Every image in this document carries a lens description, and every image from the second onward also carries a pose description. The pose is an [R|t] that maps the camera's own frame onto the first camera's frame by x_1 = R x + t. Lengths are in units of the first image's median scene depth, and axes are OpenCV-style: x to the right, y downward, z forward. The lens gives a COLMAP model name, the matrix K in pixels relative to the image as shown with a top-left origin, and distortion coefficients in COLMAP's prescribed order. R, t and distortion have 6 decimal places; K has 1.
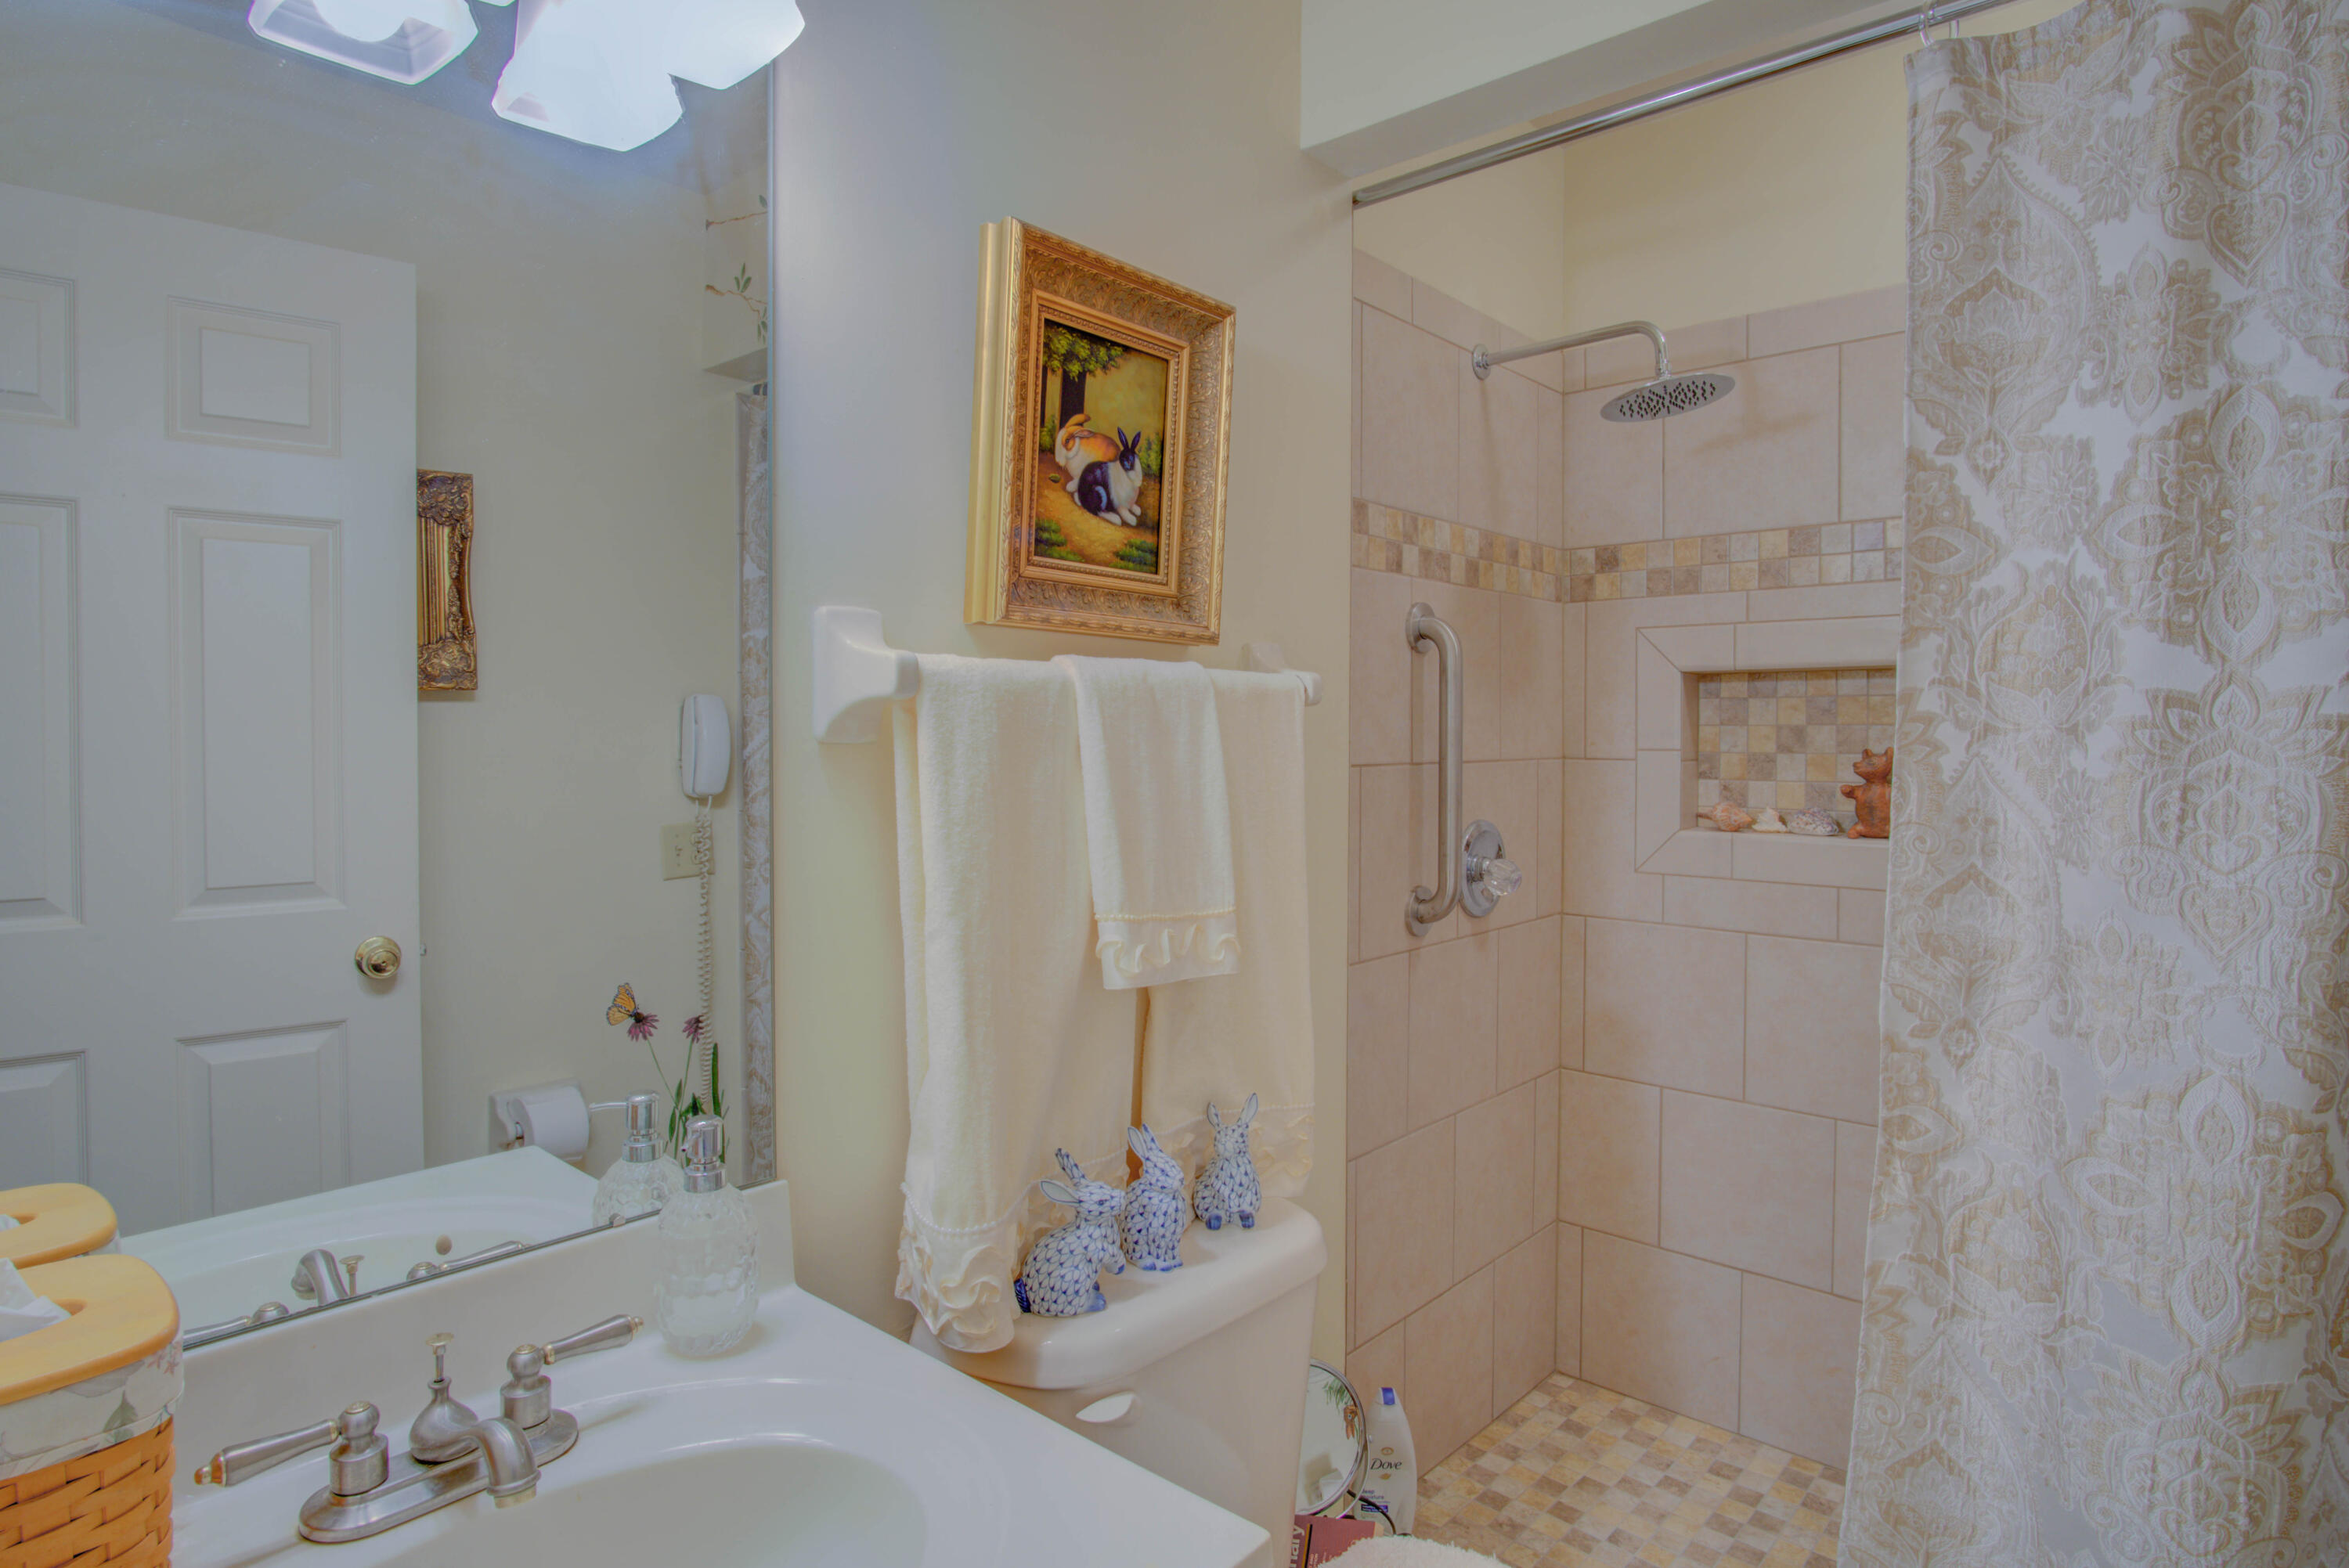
lens RADIAL K [[1298.7, 0, 1178.9], [0, 1298.7, 762.1], [0, 0, 1]] dist [0.001130, 0.000274]
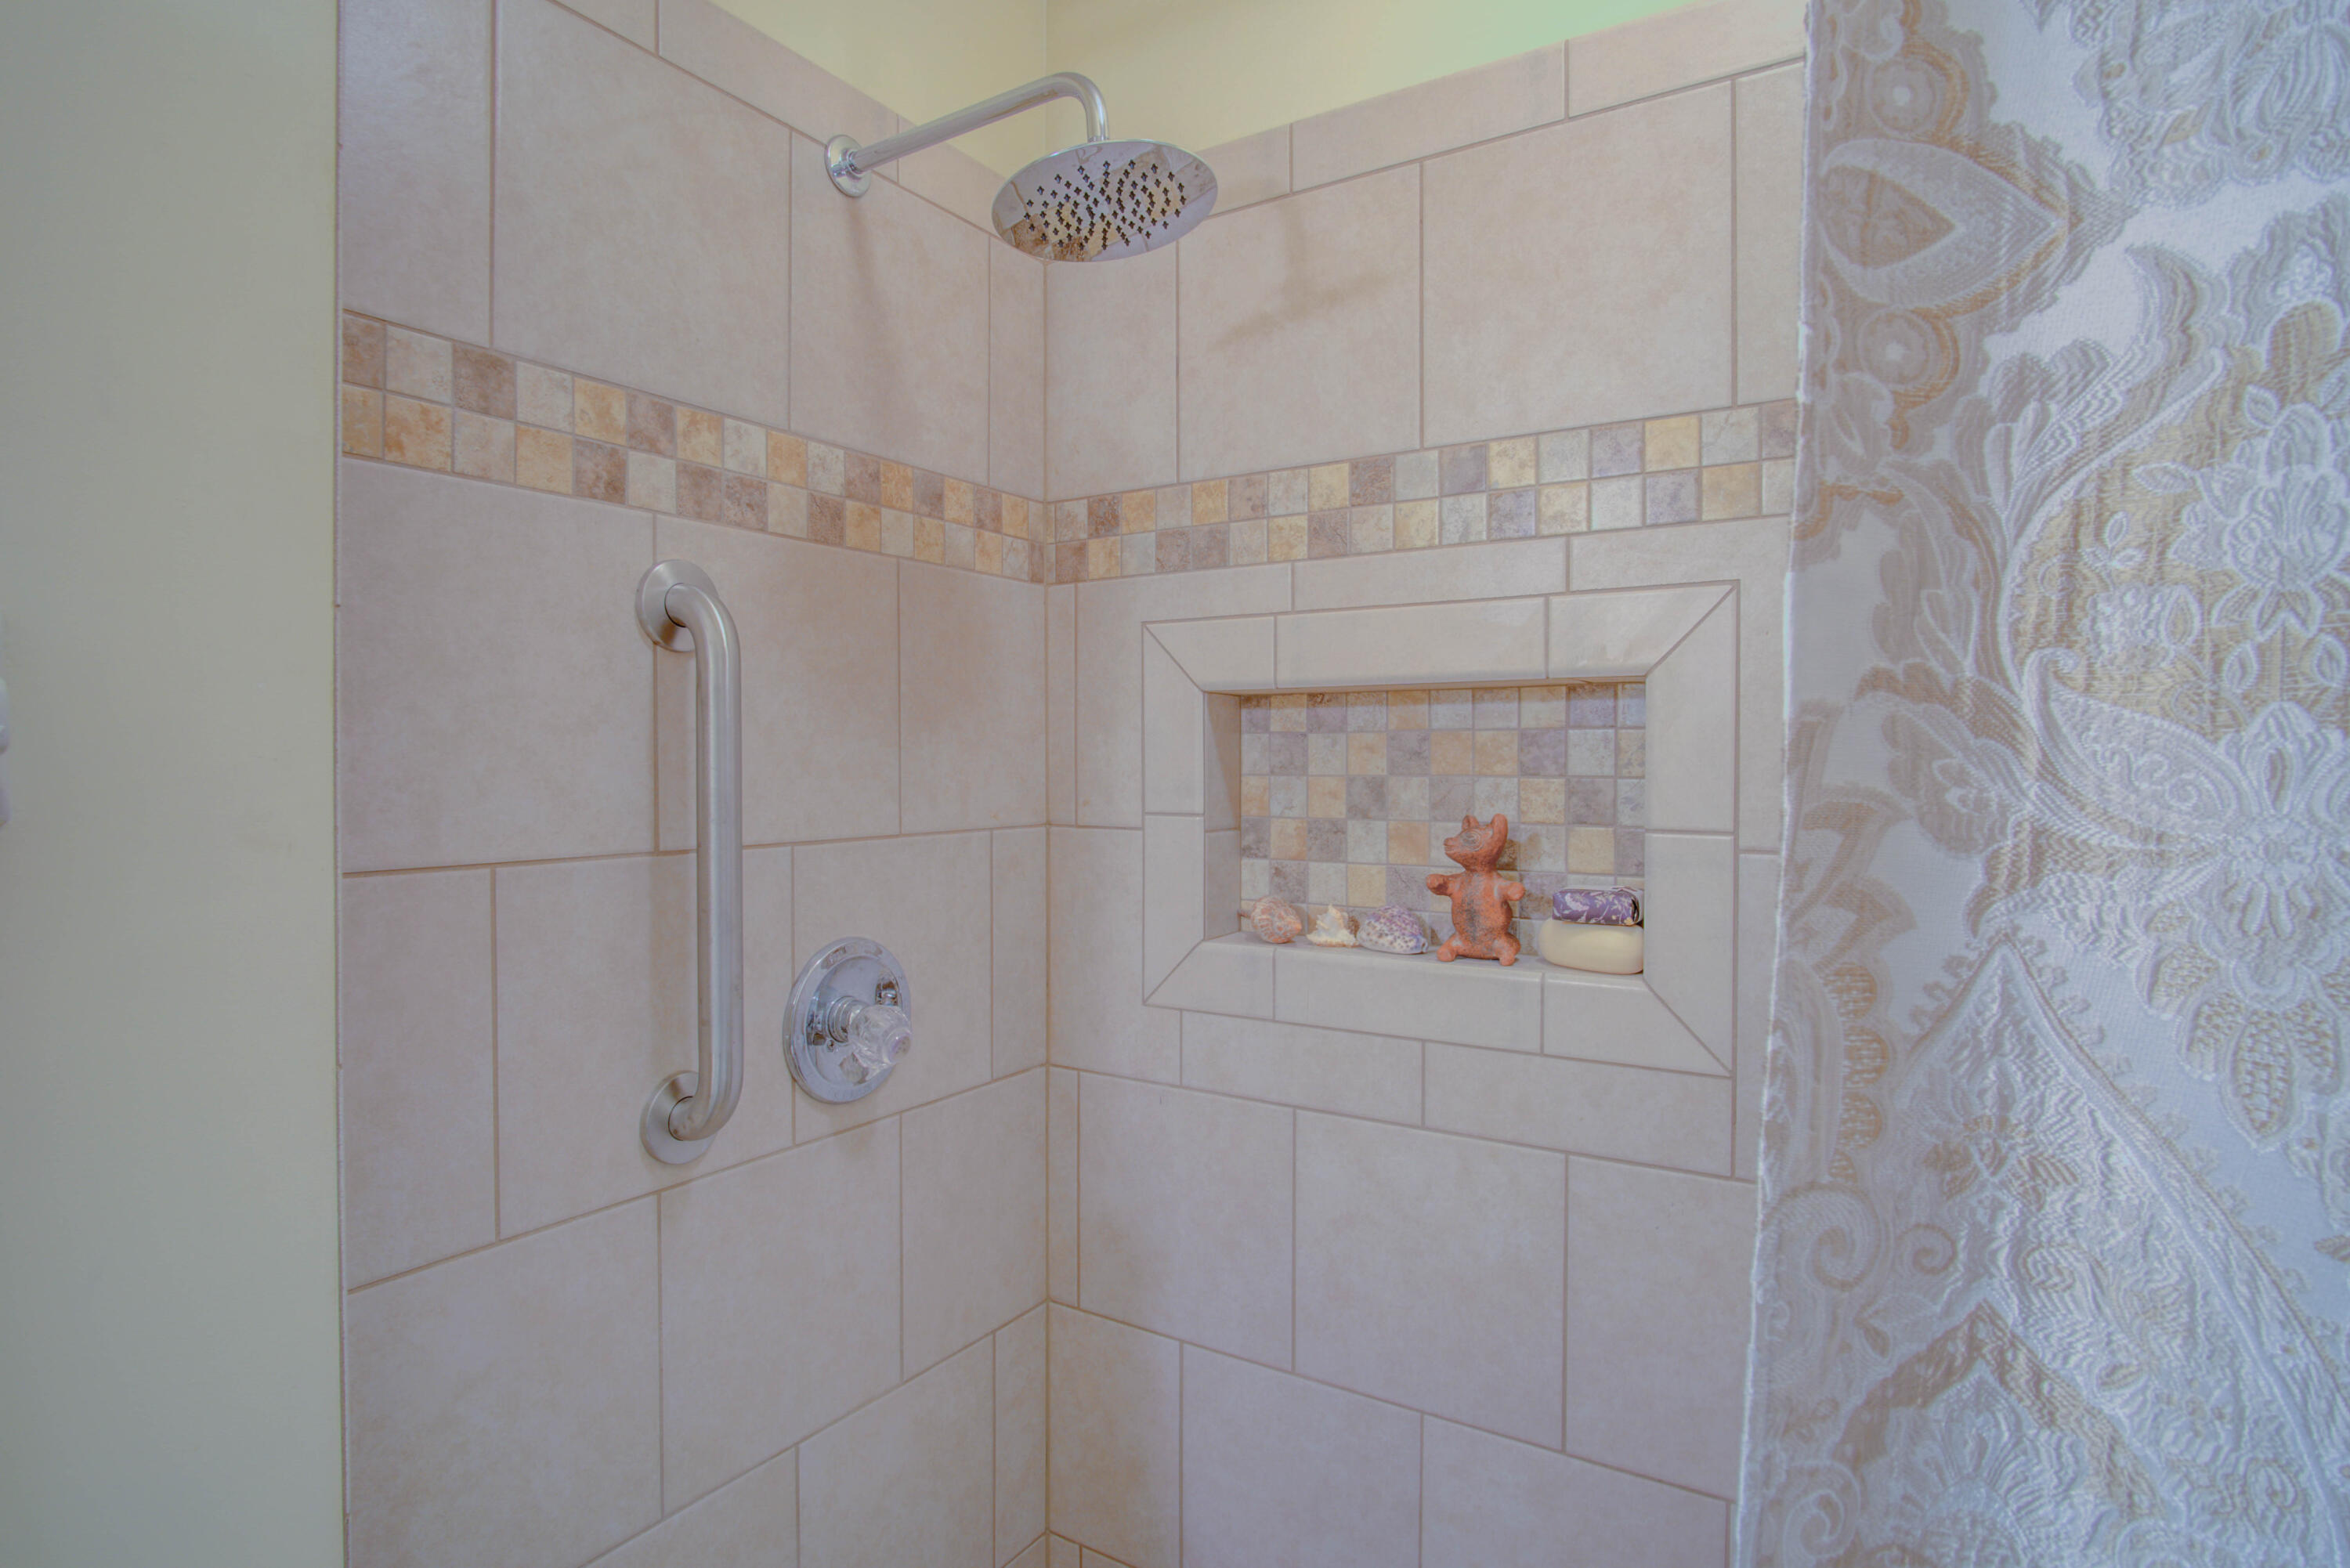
lens RADIAL K [[1185.2, 0, 1175.0], [0, 1185.2, 784.0], [0, 0, 1]] dist [-0.004133, -0.000235]
pose [[0.992371, -0.004136, 0.123217, 0.306541], [0.004273, 0.999991, -0.000848, -0.024179], [-0.123212, 0.001368, 0.992379, 0.434905]]
